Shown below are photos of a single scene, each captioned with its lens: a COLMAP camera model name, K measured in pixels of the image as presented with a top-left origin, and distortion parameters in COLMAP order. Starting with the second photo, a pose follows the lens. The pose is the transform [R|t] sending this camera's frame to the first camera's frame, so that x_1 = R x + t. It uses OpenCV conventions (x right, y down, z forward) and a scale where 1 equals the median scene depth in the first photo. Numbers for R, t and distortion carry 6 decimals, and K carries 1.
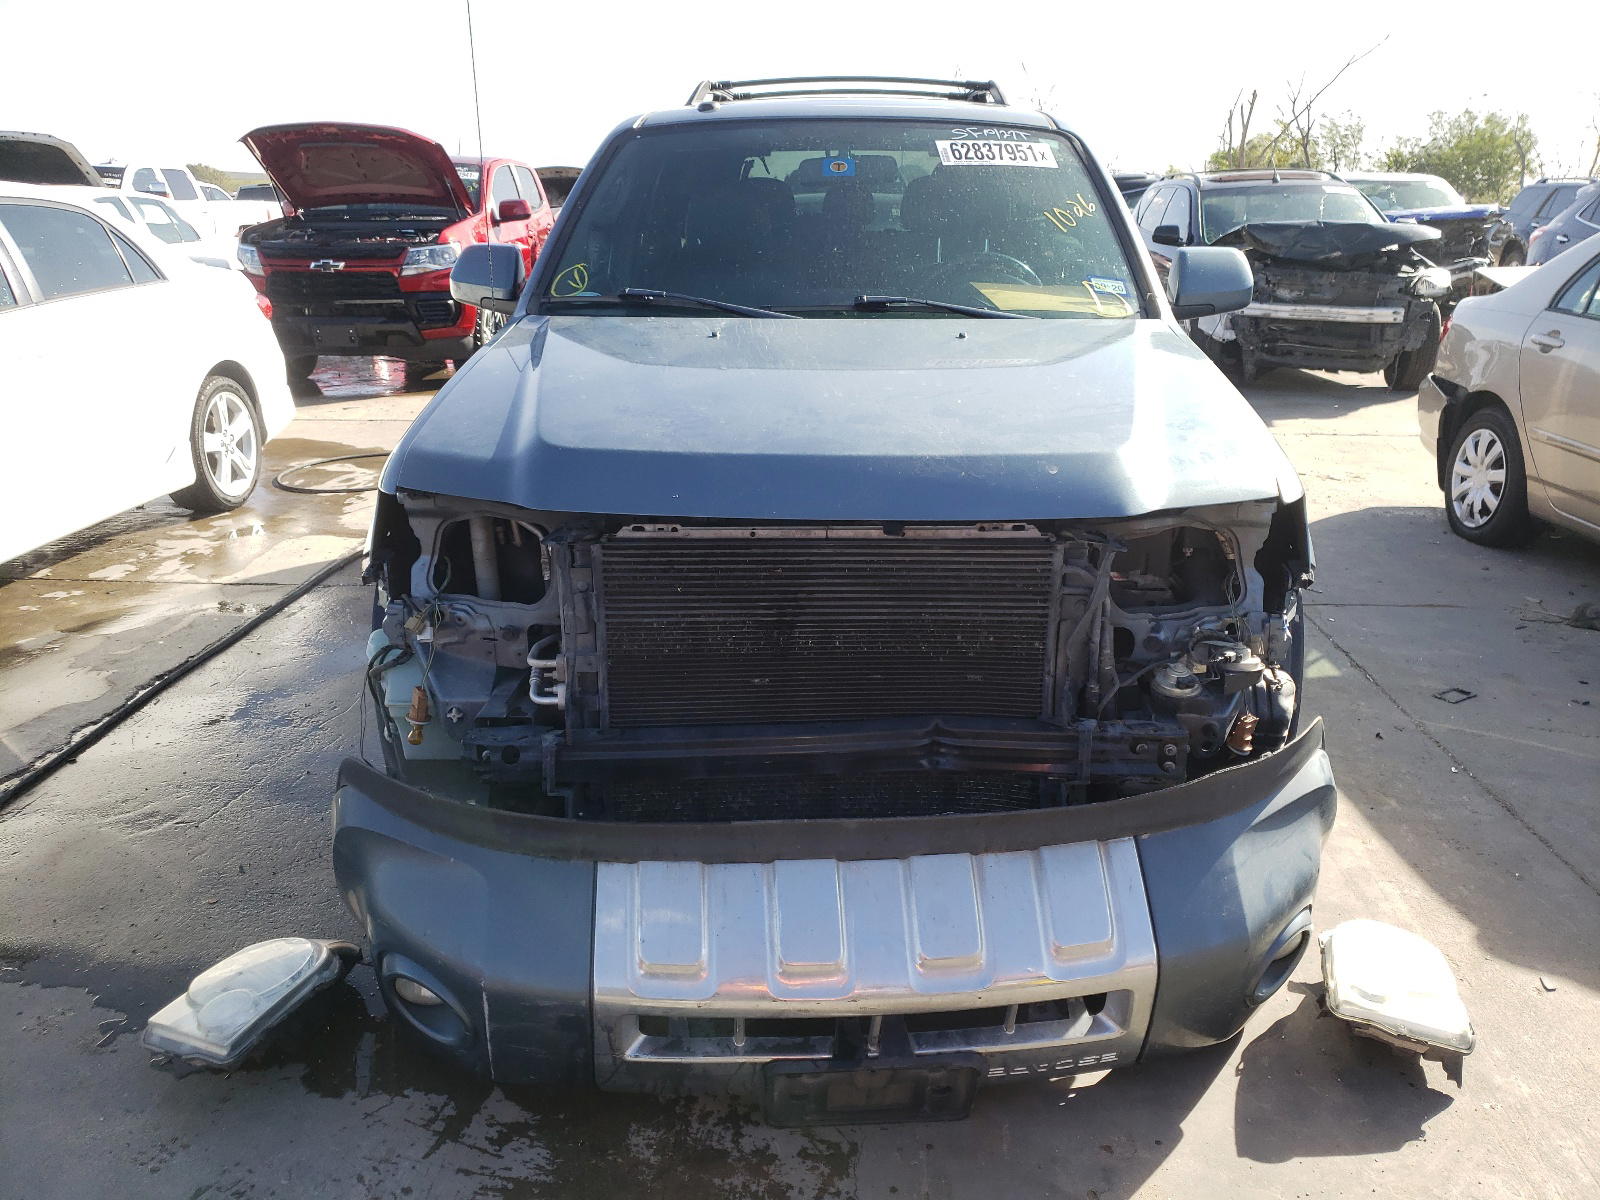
lens RADIAL K [[1183.4, 0, 800.0], [0, 1183.4, 600.0], [0, 0, 1]] dist [0.109392, -0.148948]
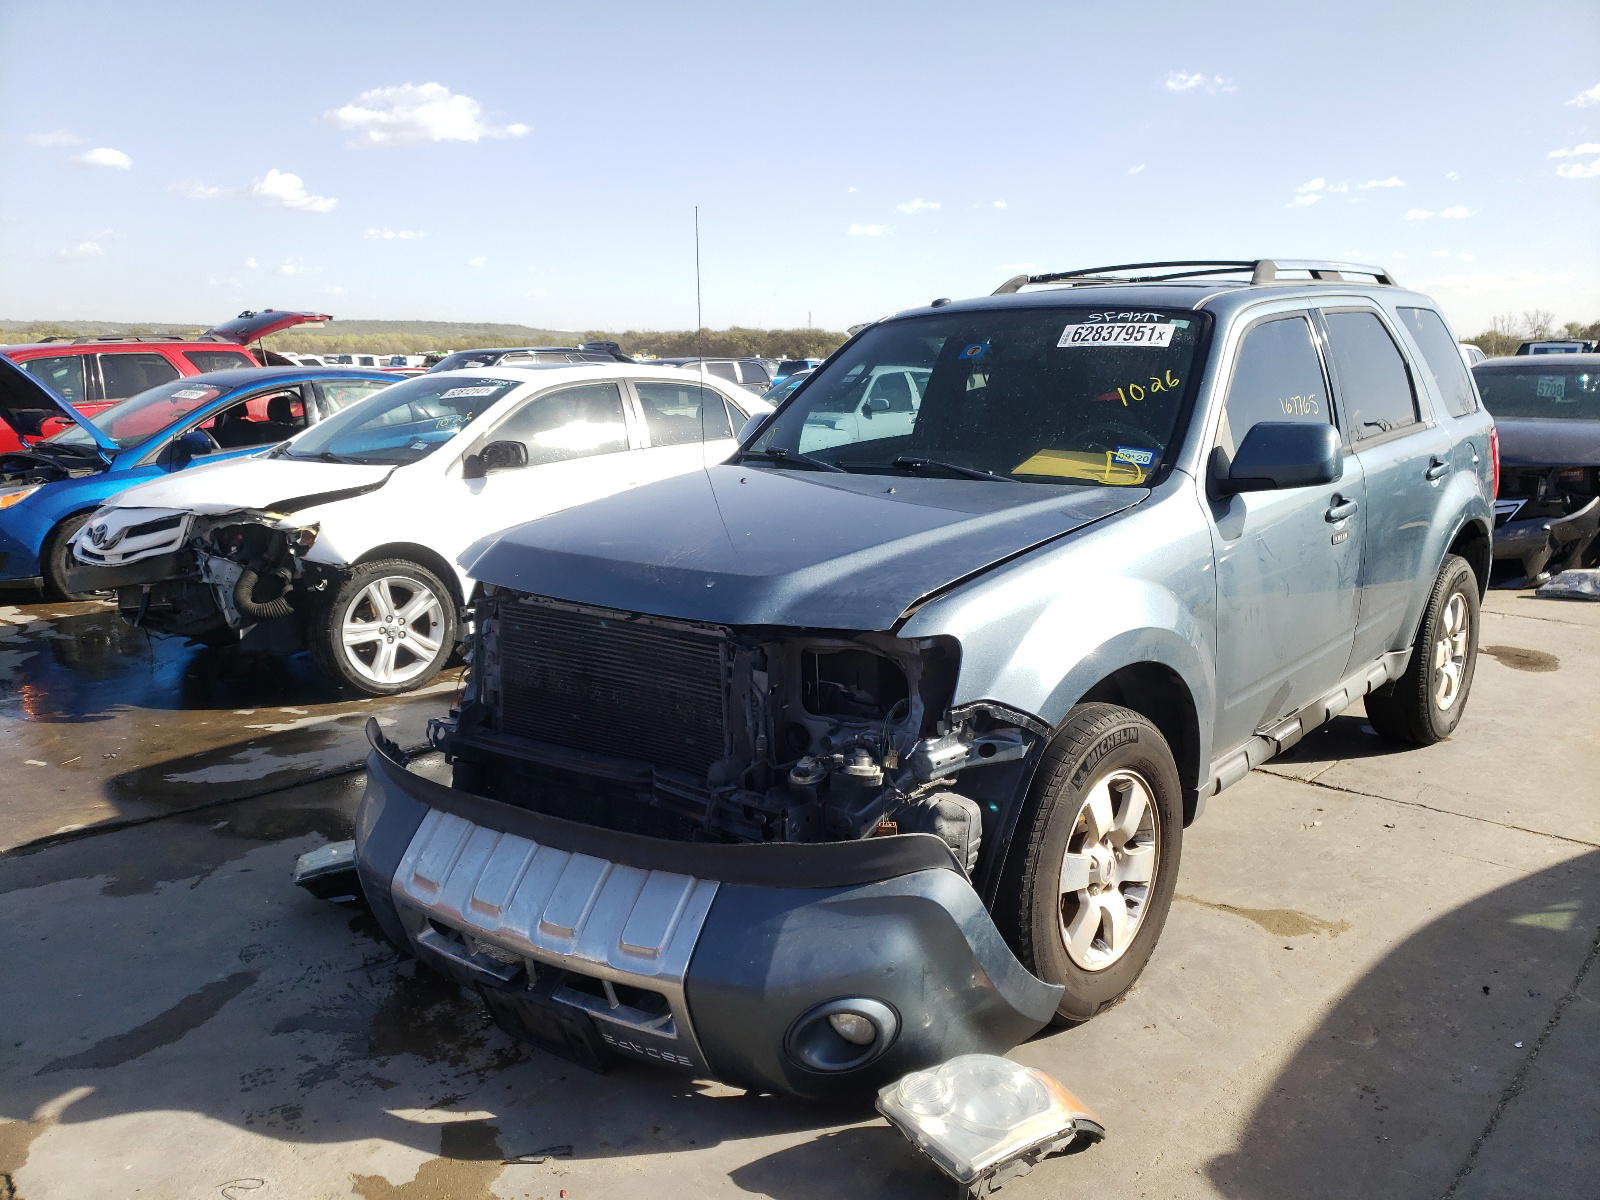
lens RADIAL K [[1183.4, 0, 800.0], [0, 1183.4, 600.0], [0, 0, 1]] dist [0.109392, -0.148948]
pose [[0.783106, 0.104533, -0.613040, 1.033110], [-0.181823, 0.981184, -0.064956, -0.023569], [0.594715, 0.162332, 0.787377, 0.026940]]
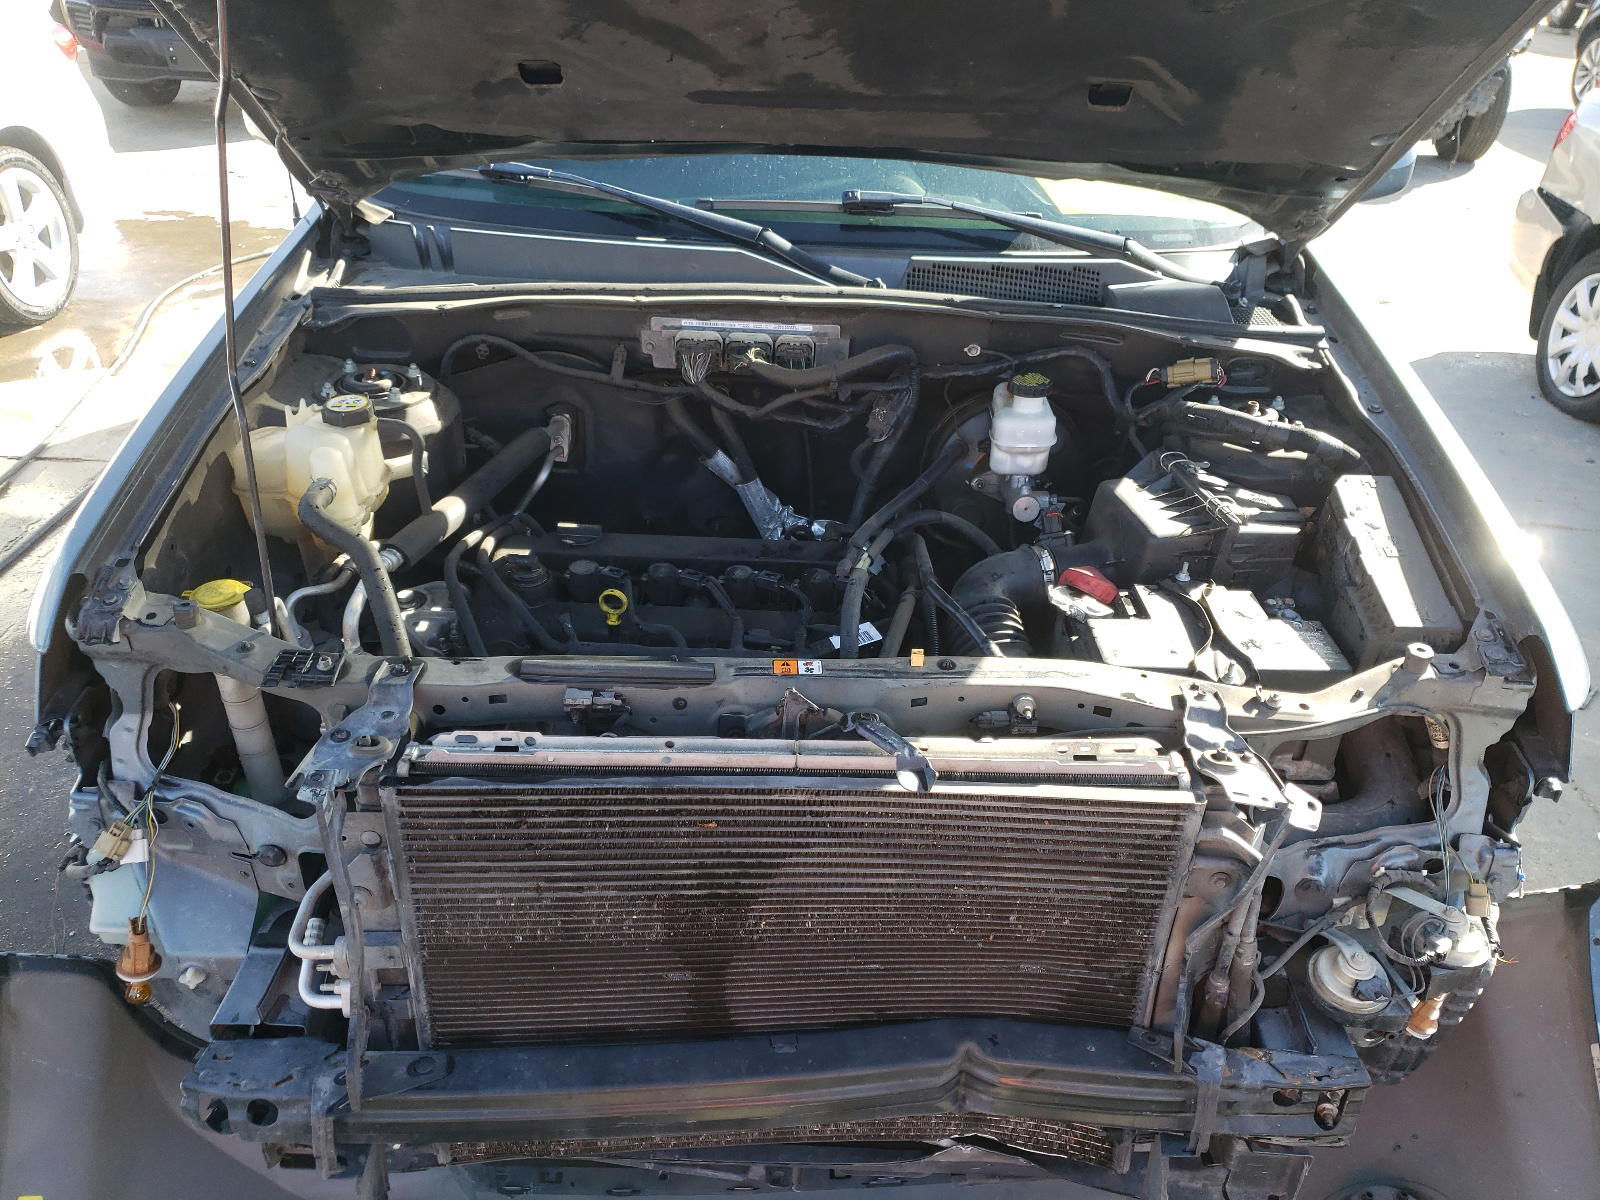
lens RADIAL K [[1275.4, 0, 800.0], [0, 1275.4, 600.0], [0, 0, 1]] dist [-0.072082, 0.129596]
pose [[0.999148, 0.016013, 0.038026, 0.000037], [-0.023504, 0.978361, 0.205564, -0.254739], [-0.033911, -0.206283, 0.977905, 0.410985]]
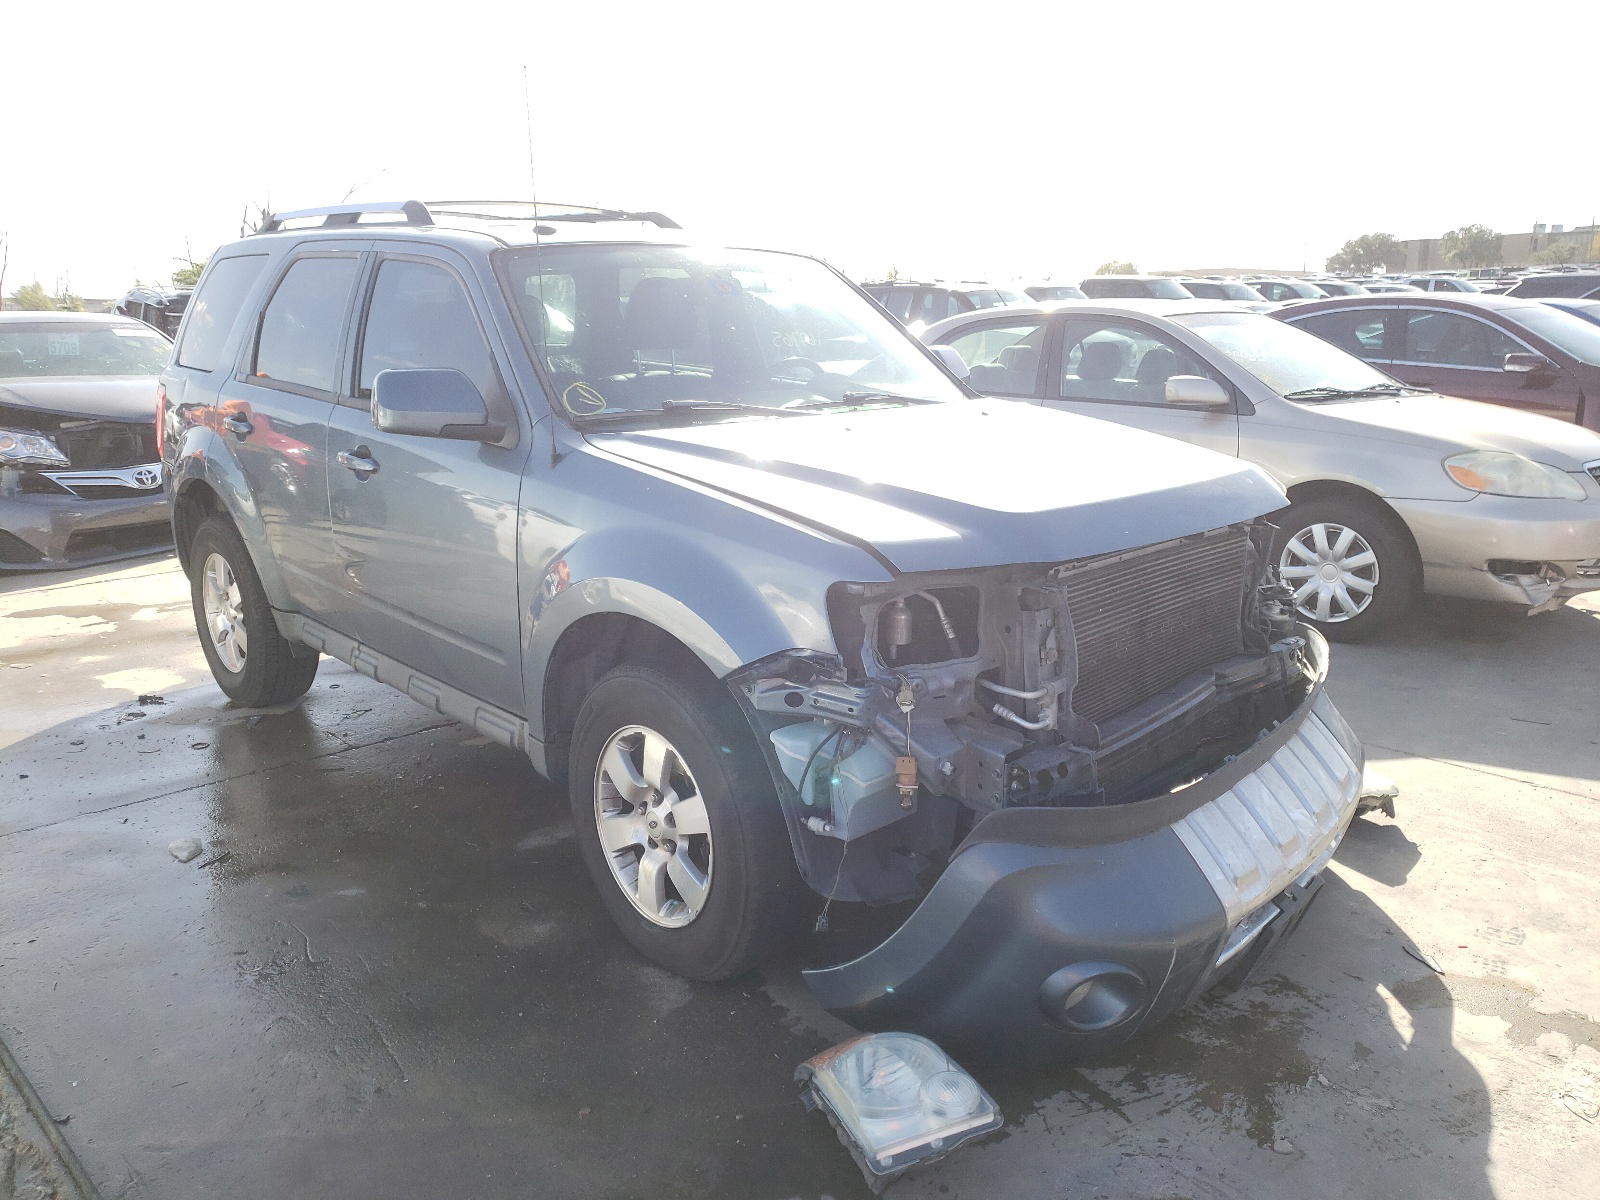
lens RADIAL K [[1183.4, 0, 800.0], [0, 1183.4, 600.0], [0, 0, 1]] dist [0.109392, -0.148948]
pose [[0.716629, -0.179857, 0.673865, -1.173026], [0.239433, 0.970902, 0.004510, -0.099765], [-0.655068, 0.158114, 0.738841, 0.264009]]
